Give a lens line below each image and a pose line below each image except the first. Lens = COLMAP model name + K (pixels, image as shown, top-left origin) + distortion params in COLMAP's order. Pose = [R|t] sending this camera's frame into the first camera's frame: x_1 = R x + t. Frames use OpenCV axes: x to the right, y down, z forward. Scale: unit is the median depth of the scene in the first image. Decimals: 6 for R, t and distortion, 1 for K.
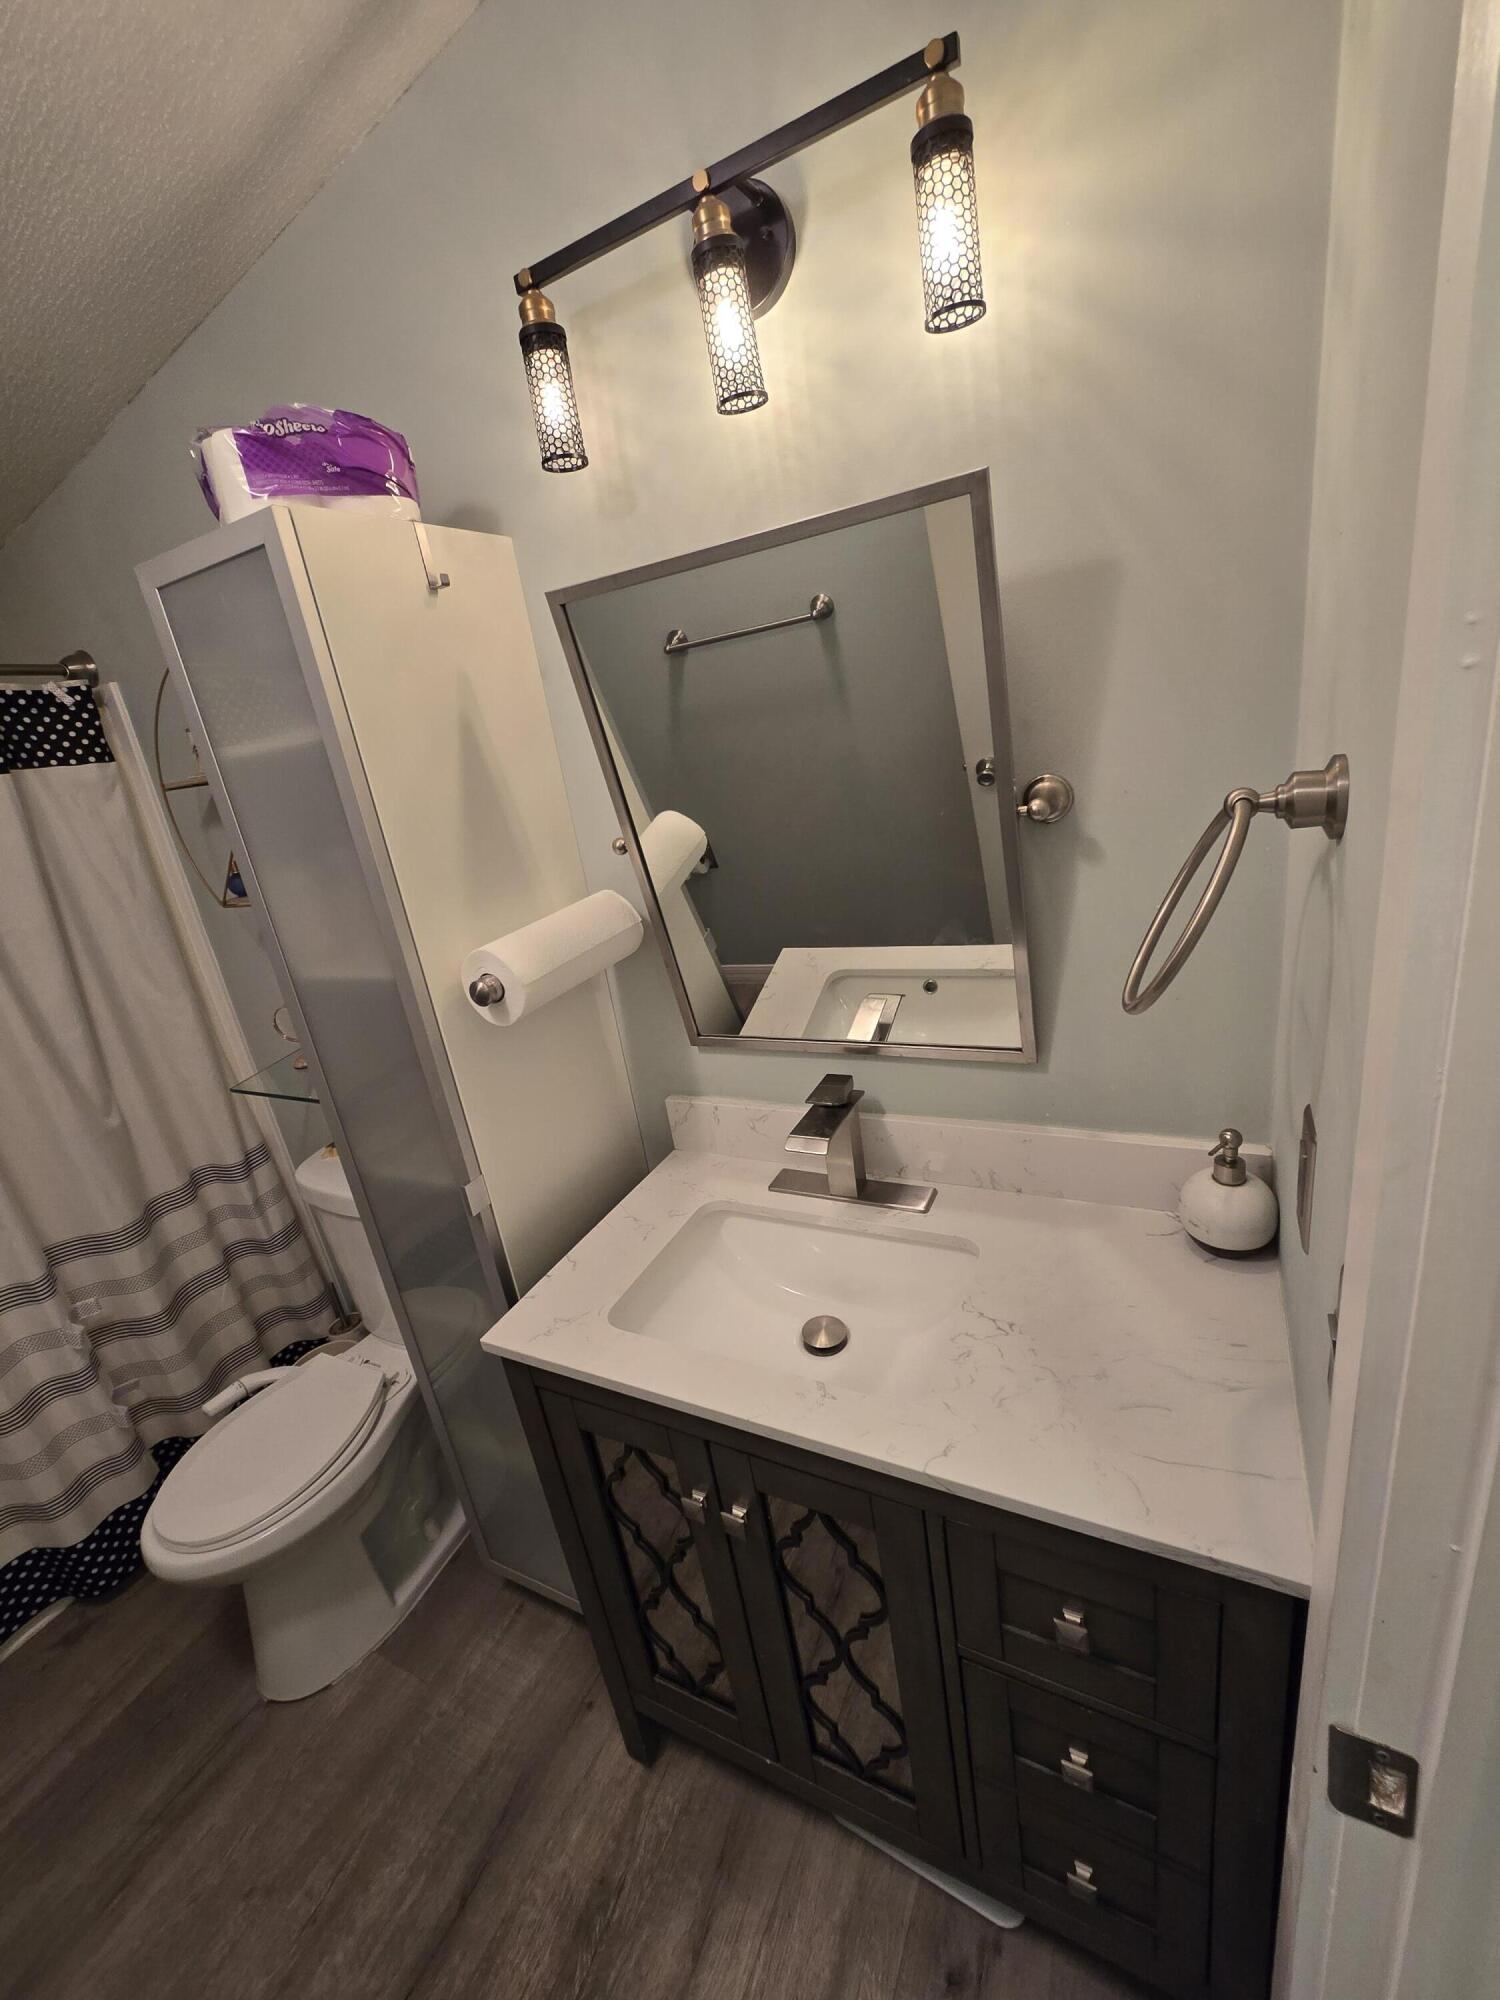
lens RADIAL K [[823.5, 0, 739.6], [0, 823.5, 1001.2], [0, 0, 1]] dist [-0.001750, 0.000385]
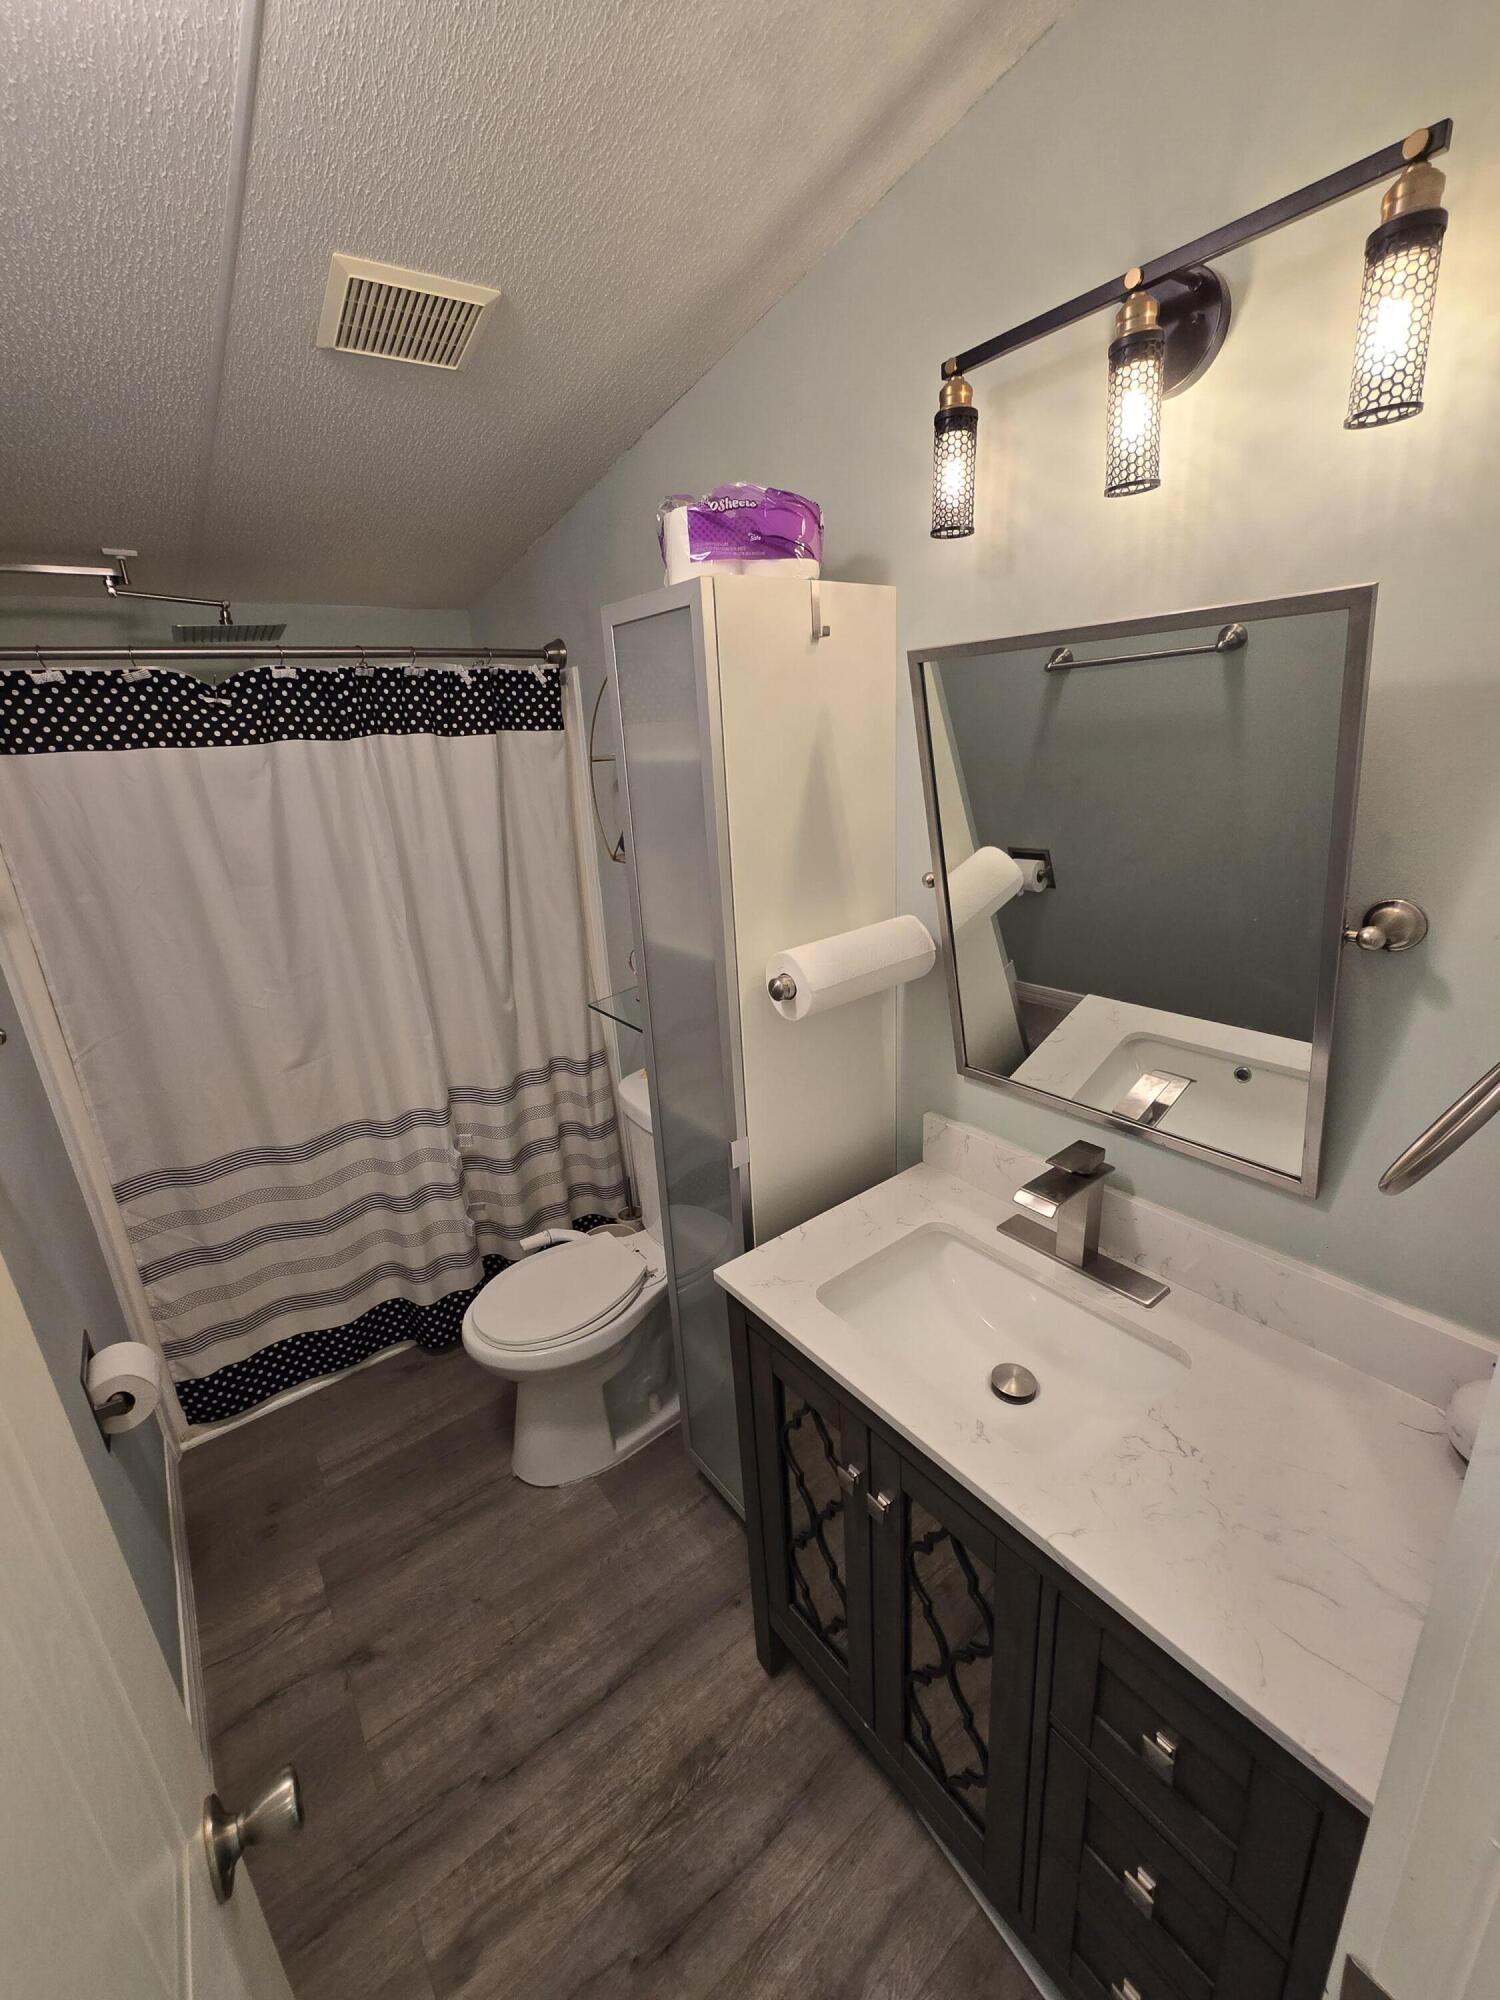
lens RADIAL K [[835.2, 0, 741.0], [0, 835.2, 996.4], [0, 0, 1]] dist [0.003091, -0.000424]
pose [[0.898716, 0.228246, -0.374452, 0.073430], [-0.214152, 0.973564, 0.079448, -0.071301], [0.382687, 0.008788, 0.923836, -0.096792]]
